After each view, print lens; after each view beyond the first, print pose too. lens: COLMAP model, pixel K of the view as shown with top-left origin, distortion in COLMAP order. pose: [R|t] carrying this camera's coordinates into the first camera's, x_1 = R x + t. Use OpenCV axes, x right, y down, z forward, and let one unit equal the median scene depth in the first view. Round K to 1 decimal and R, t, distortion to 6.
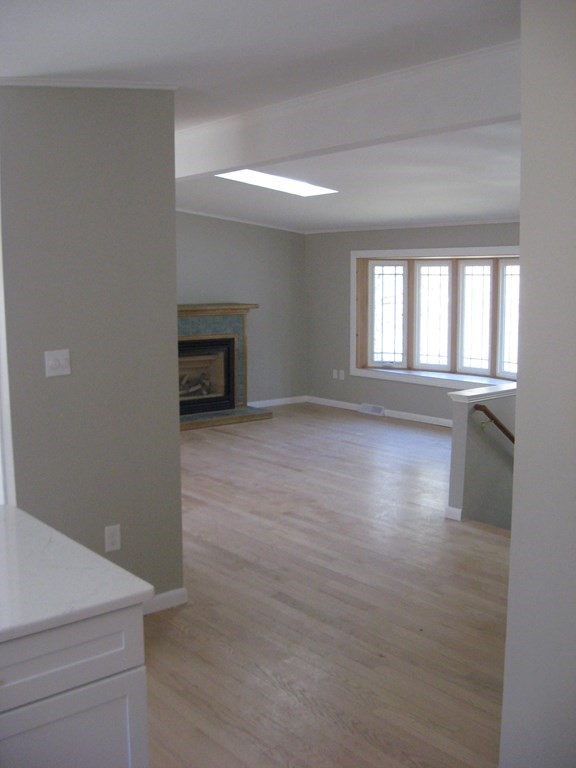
lens RADIAL K [[795.8, 0, 287.6], [0, 795.8, 384.4], [0, 0, 1]] dist [-0.123714, 0.000000]
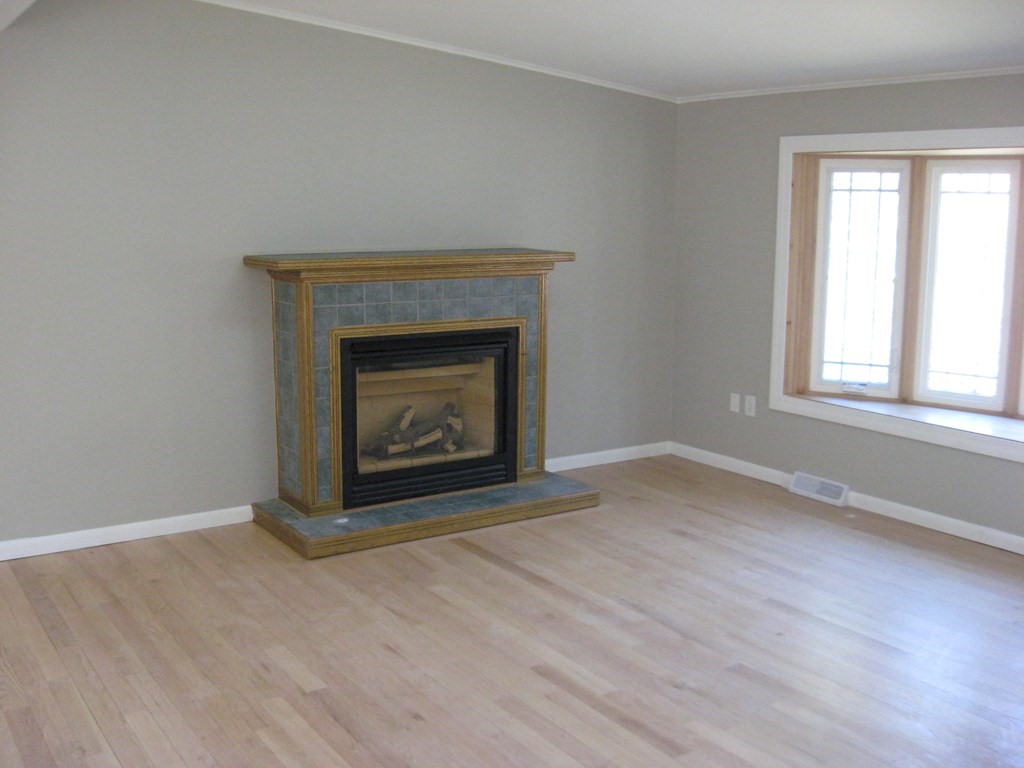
lens RADIAL K [[1061.0, 0, 512.7], [0, 1061.0, 384.3], [0, 0, 1]] dist [-0.123714, 0.000000]
pose [[0.994619, 0.022510, -0.101129, -0.008752], [-0.019292, 0.999280, 0.032682, -0.044864], [0.101792, -0.030556, 0.994336, 0.393533]]
